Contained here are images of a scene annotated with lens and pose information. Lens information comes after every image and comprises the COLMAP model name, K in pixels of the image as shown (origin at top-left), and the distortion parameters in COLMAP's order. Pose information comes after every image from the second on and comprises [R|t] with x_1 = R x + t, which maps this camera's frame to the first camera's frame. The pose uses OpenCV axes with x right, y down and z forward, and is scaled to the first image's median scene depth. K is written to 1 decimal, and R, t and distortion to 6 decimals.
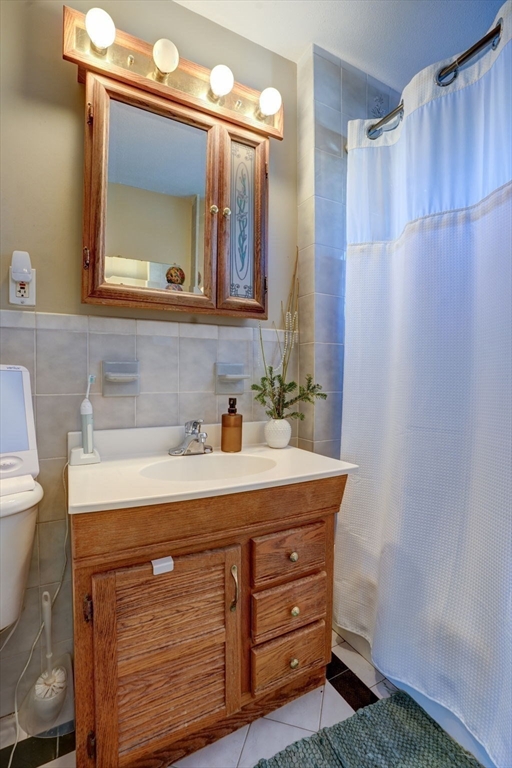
lens RADIAL K [[358.4, 0, 256.0], [0, 358.4, 384.0], [0, 0, 1]] dist [-0.060808, 0.024911]
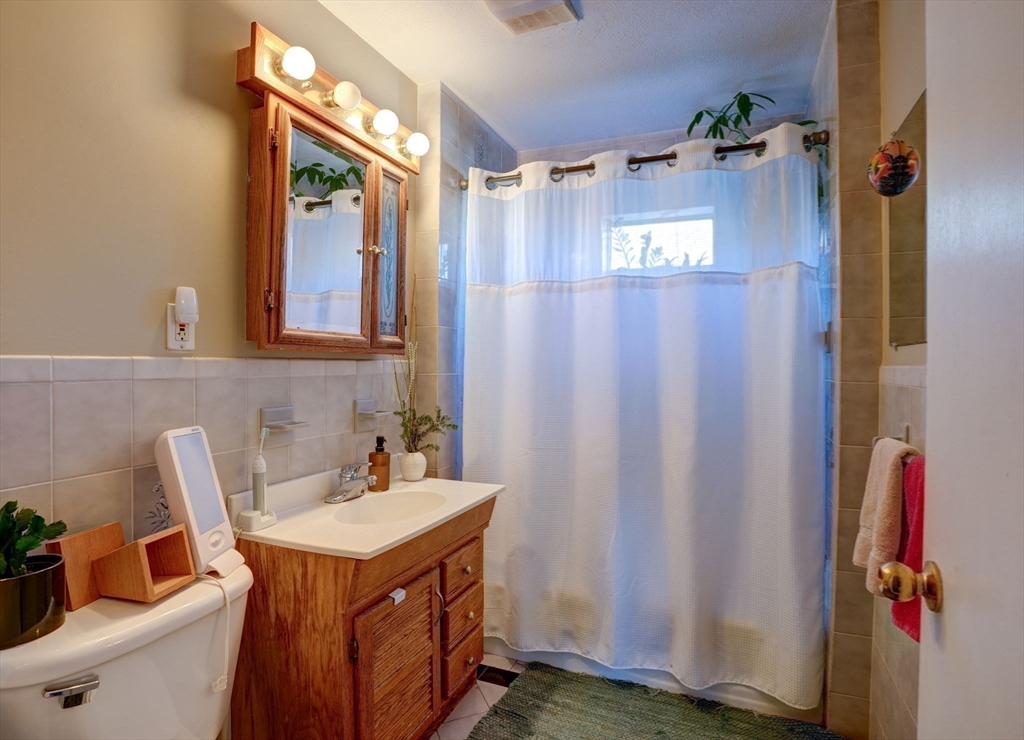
lens RADIAL K [[570.8, 0, 515.7], [0, 570.8, 367.8], [0, 0, 1]] dist [-0.036055, 0.000454]
pose [[0.767445, -0.014125, 0.640959, -0.852782], [0.008628, 0.999894, 0.011705, -0.180108], [-0.641056, -0.003453, 0.767486, -0.484378]]
